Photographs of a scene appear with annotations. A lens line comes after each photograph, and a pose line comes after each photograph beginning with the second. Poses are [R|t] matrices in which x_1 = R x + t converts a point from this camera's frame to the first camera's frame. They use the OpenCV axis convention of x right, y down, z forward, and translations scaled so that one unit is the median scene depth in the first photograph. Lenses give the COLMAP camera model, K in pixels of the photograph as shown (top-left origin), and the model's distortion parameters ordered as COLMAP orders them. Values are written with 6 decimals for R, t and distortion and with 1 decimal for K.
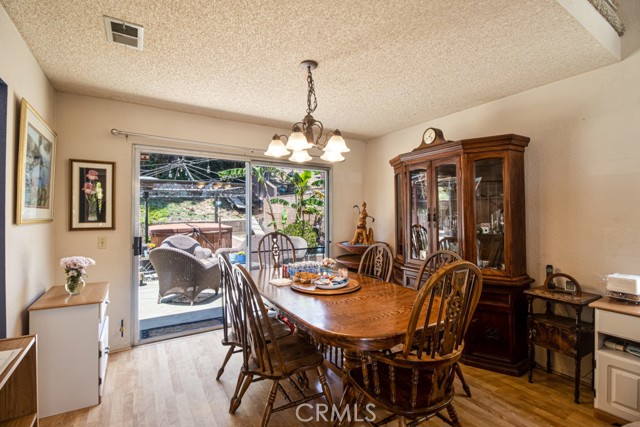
lens RADIAL K [[295.8, 0, 319.3], [0, 295.8, 212.3], [0, 0, 1]] dist [-0.003827, -0.000393]
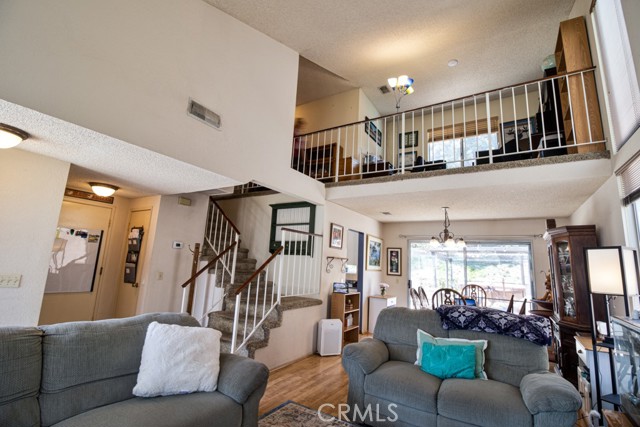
lens RADIAL K [[295.8, 0, 320.2], [0, 295.8, 210.6], [0, 0, 1]] dist [-0.003827, -0.000393]
pose [[0.431761, -0.139721, -0.891101, 1.324721], [-0.051234, 0.982536, -0.178881, 0.001646], [0.900532, 0.122889, 0.417062, -0.714529]]
